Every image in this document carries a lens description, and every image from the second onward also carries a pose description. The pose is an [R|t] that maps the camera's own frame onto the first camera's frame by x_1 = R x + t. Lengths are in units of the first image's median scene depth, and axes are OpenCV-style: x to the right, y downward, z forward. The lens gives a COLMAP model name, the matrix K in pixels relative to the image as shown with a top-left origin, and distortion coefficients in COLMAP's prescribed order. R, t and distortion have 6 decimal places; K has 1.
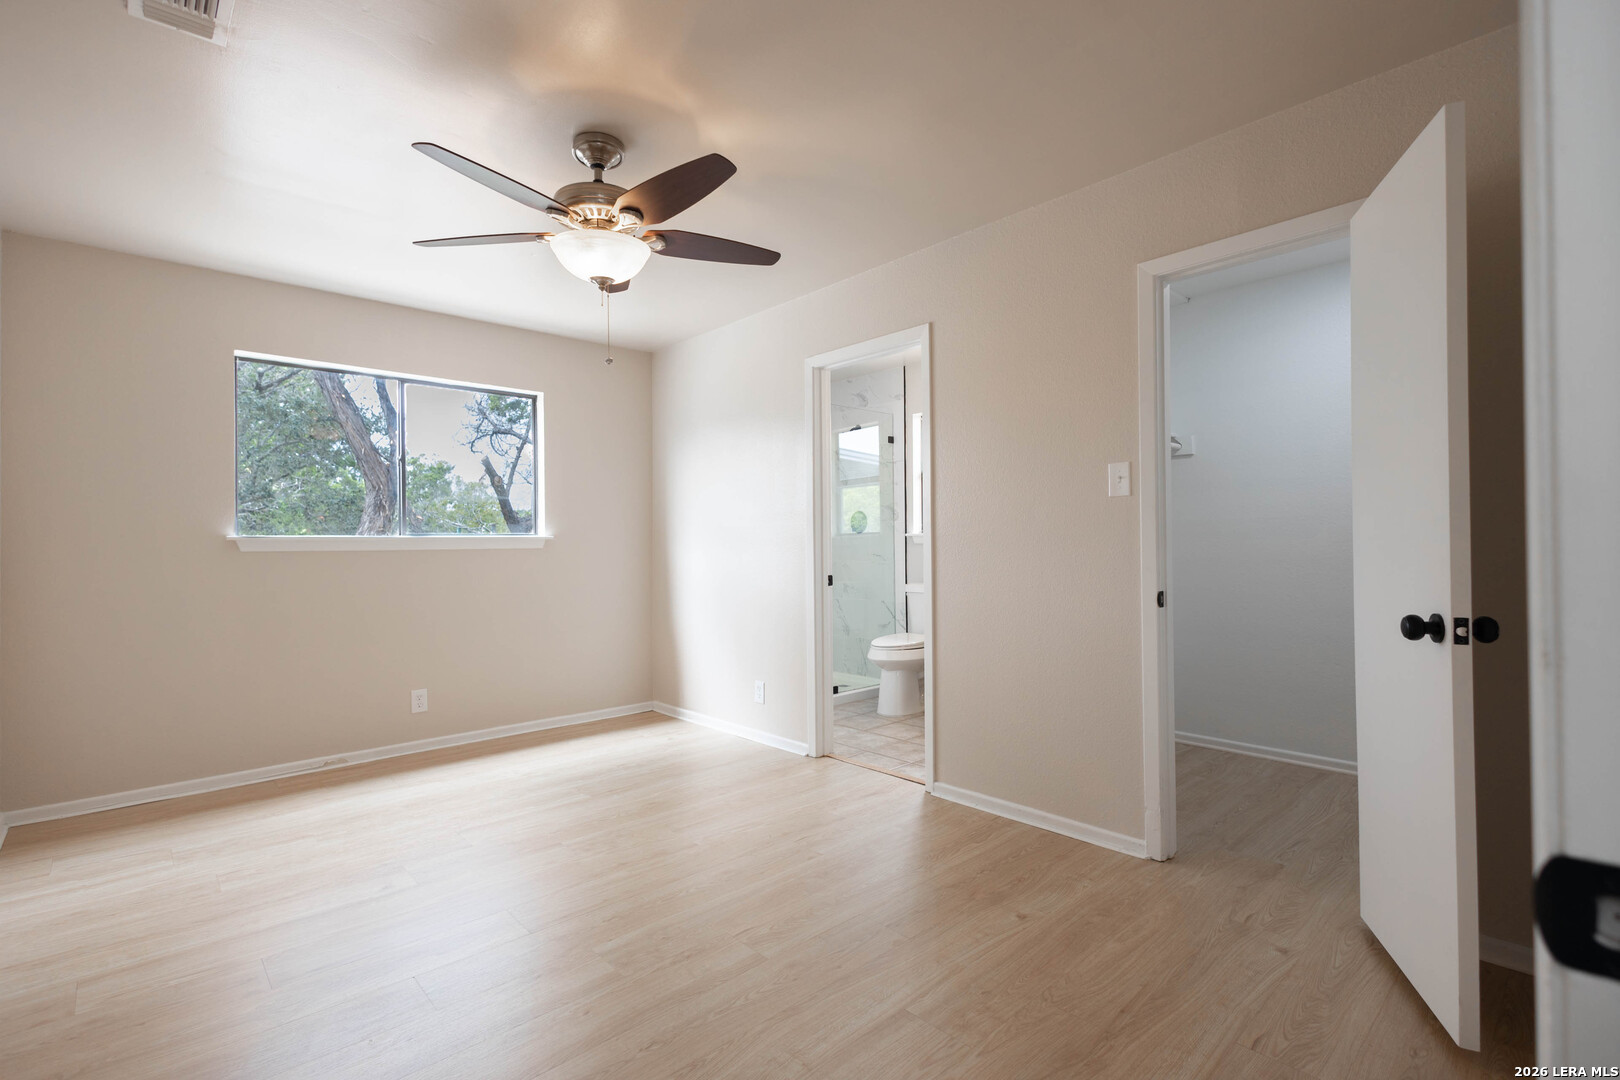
lens RADIAL K [[737.8, 0, 807.2], [0, 737.8, 541.5], [0, 0, 1]] dist [0.011421, 0.000350]
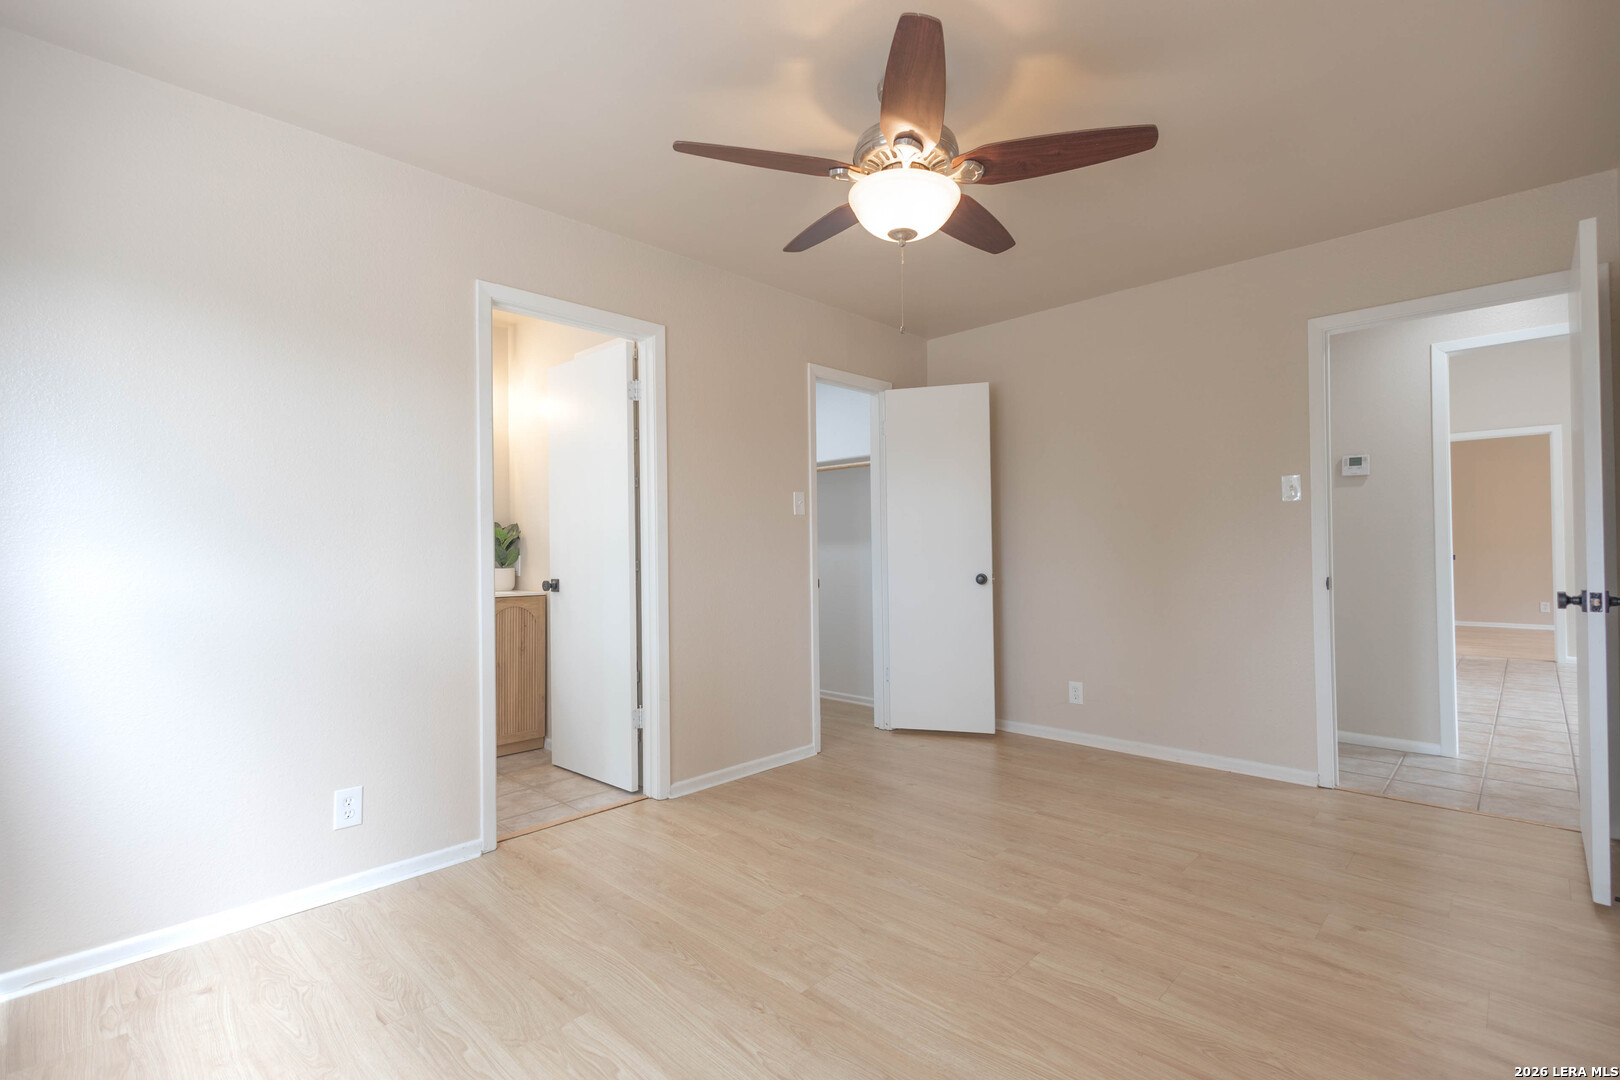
lens RADIAL K [[737.8, 0, 806.7], [0, 737.8, 543.7], [0, 0, 1]] dist [0.011421, 0.000350]
pose [[-0.054422, 0.018279, 0.998351, -0.794604], [0.006515, 0.999818, -0.017950, 0.016758], [-0.998497, 0.005527, -0.054531, 0.820641]]
